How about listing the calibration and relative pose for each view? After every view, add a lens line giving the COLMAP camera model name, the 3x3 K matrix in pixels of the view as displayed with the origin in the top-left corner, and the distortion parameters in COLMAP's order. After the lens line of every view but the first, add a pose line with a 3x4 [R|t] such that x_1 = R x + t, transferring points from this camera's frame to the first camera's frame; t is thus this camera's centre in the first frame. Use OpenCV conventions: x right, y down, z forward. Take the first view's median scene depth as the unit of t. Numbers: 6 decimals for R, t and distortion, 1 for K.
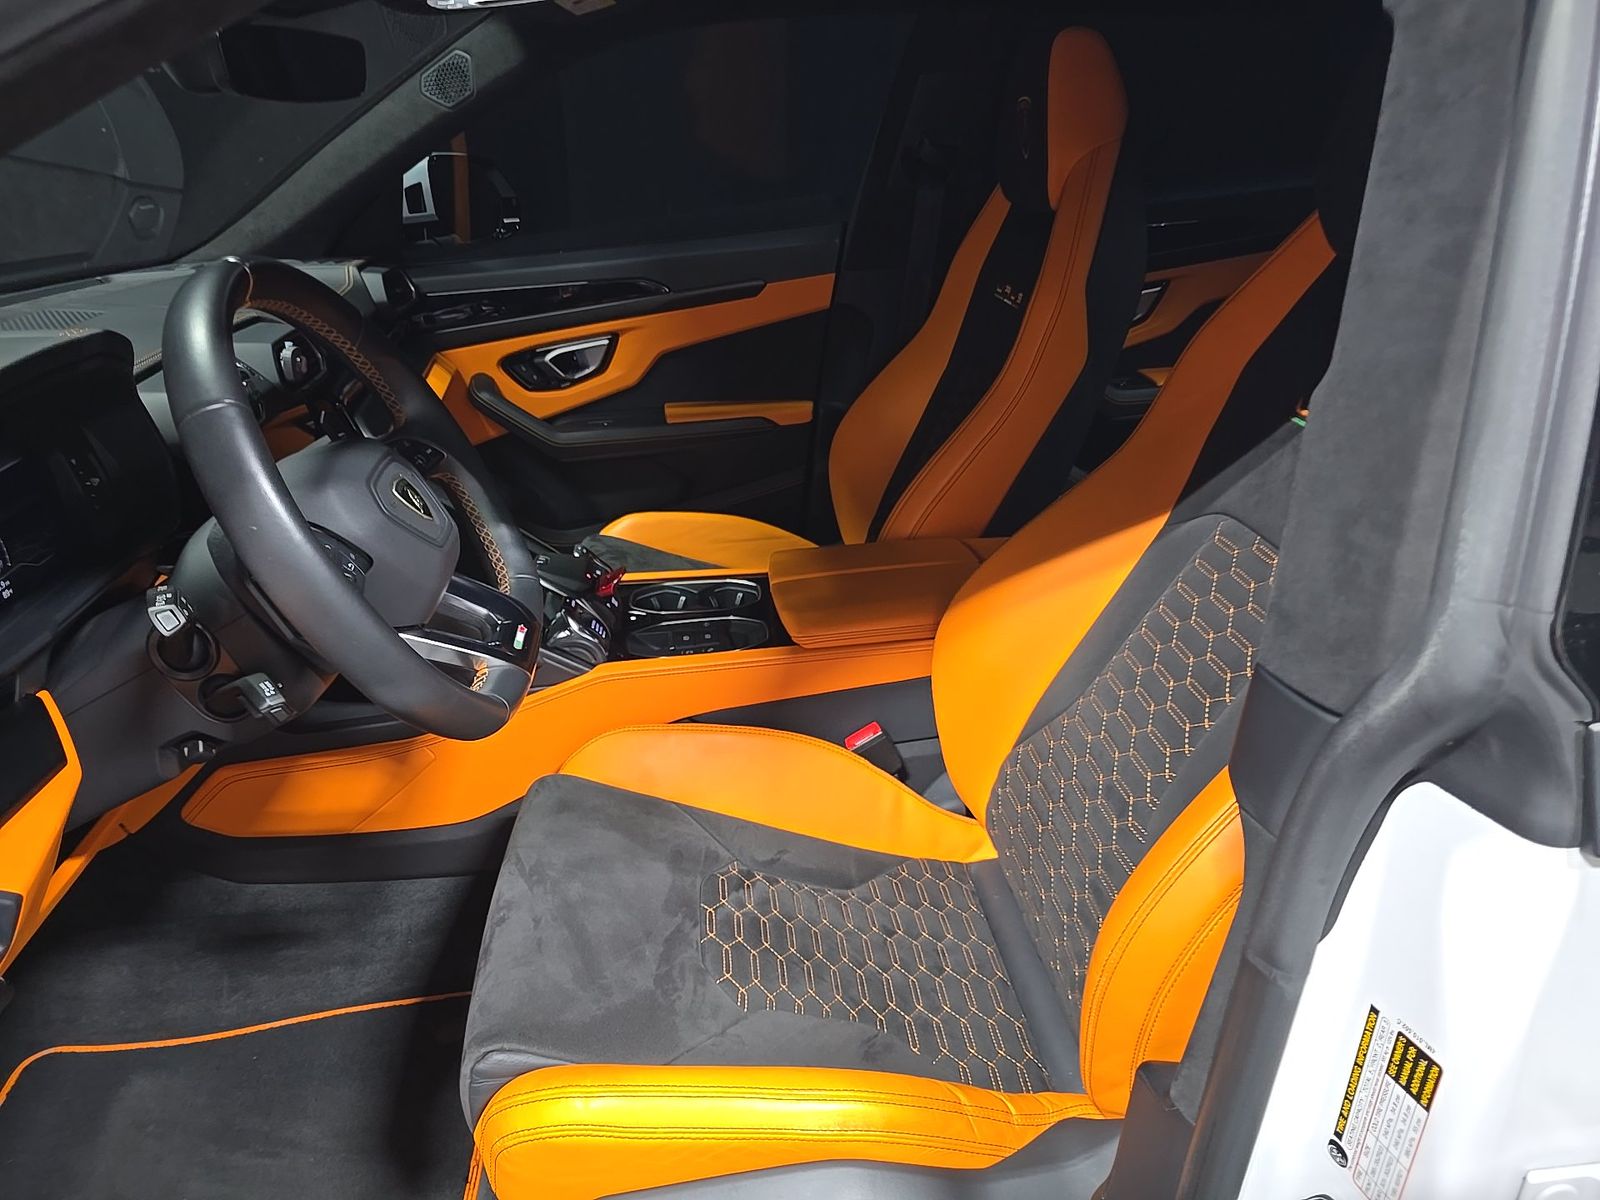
lens RADIAL K [[1109.9, 0, 796.9], [0, 1109.9, 606.8], [0, 0, 1]] dist [0.045959, -0.019462]
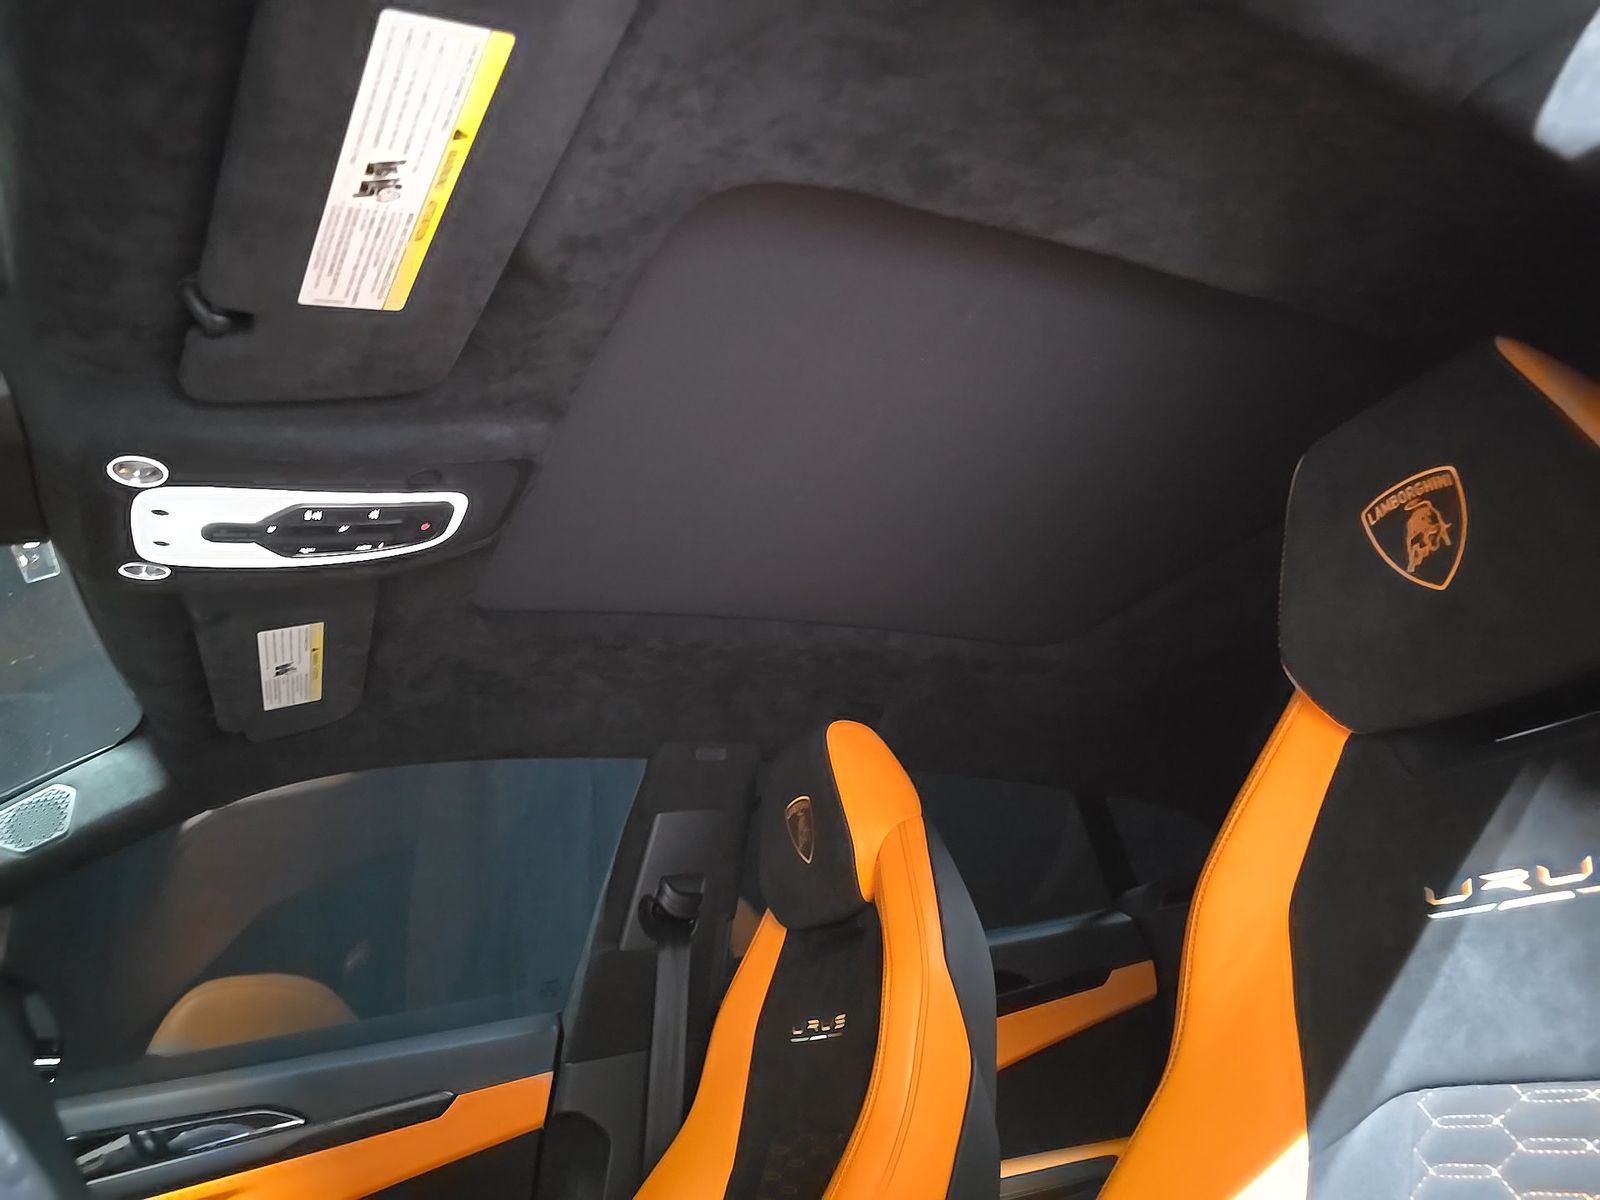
lens RADIAL K [[1109.9, 0, 796.9], [0, 1109.9, 606.8], [0, 0, 1]] dist [0.045959, -0.019462]
pose [[0.927511, 0.060863, 0.368809, -0.119800], [0.234595, 0.673366, -0.701102, 0.060694], [-0.291014, 0.736800, 0.610276, 0.289398]]
